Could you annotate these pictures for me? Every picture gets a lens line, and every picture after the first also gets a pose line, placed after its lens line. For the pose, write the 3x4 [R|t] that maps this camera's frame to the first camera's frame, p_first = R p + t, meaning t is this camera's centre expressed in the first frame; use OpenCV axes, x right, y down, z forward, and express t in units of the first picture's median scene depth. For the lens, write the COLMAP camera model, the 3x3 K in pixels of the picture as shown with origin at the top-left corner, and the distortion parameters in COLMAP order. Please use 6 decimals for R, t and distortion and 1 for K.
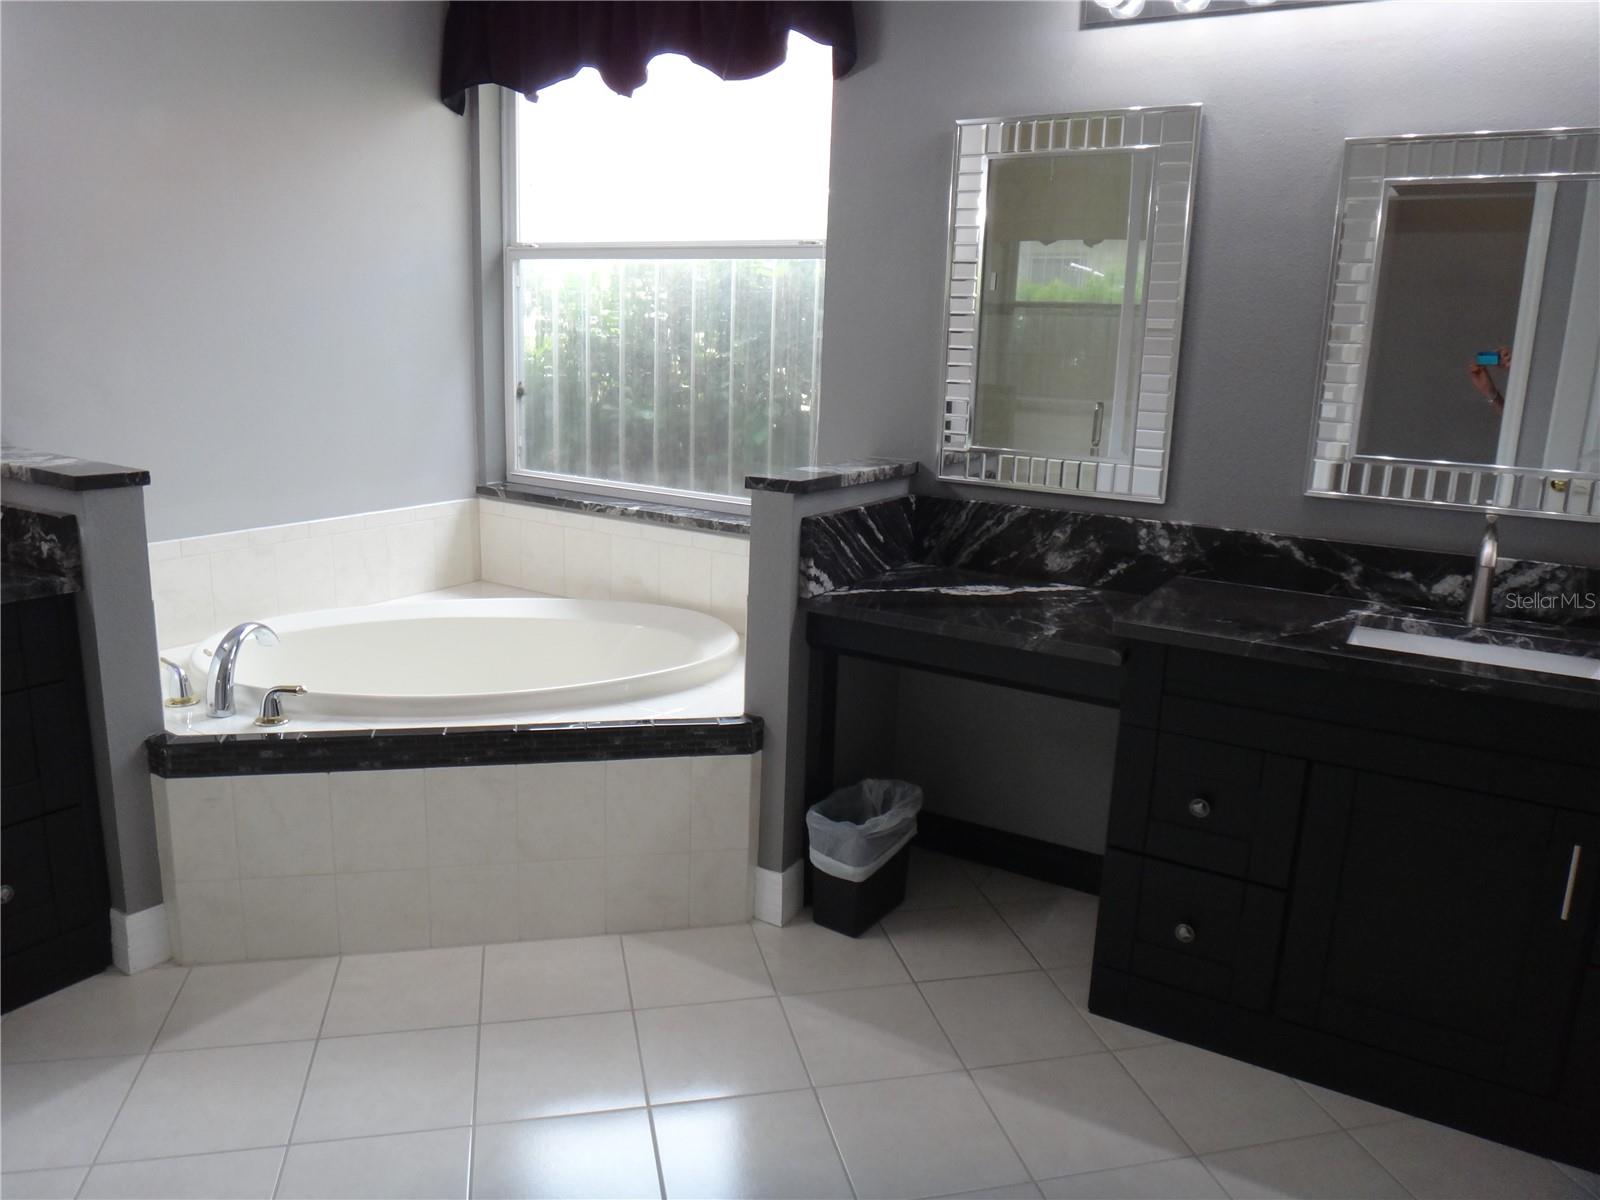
lens RADIAL K [[1118.8, 0, 796.3], [0, 1118.8, 593.0], [0, 0, 1]] dist [-0.046430, 0.009968]
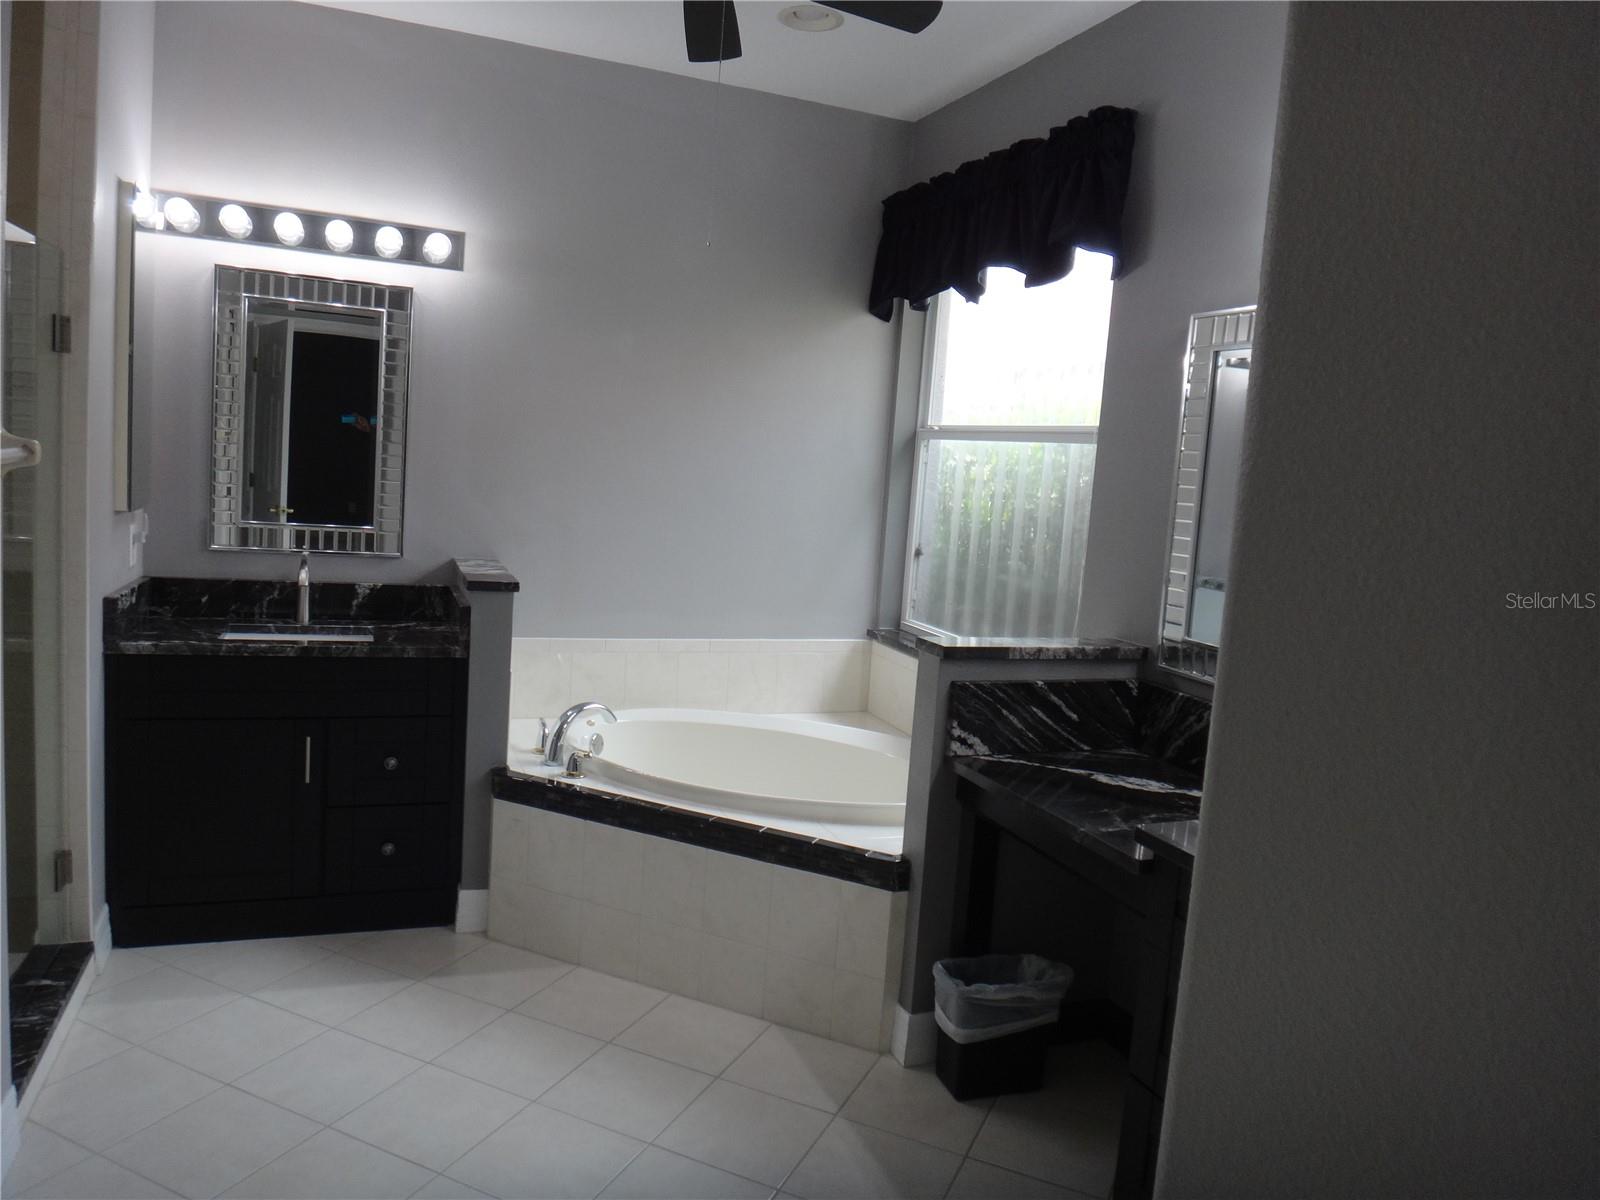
lens RADIAL K [[1118.8, 0, 799.2], [0, 1118.8, 594.5], [0, 0, 1]] dist [-0.046430, 0.009968]
pose [[0.798854, 0.090916, -0.594614, 0.499250], [-0.174527, 0.981022, -0.084476, -0.030760], [0.575650, 0.171260, 0.799561, 0.037073]]
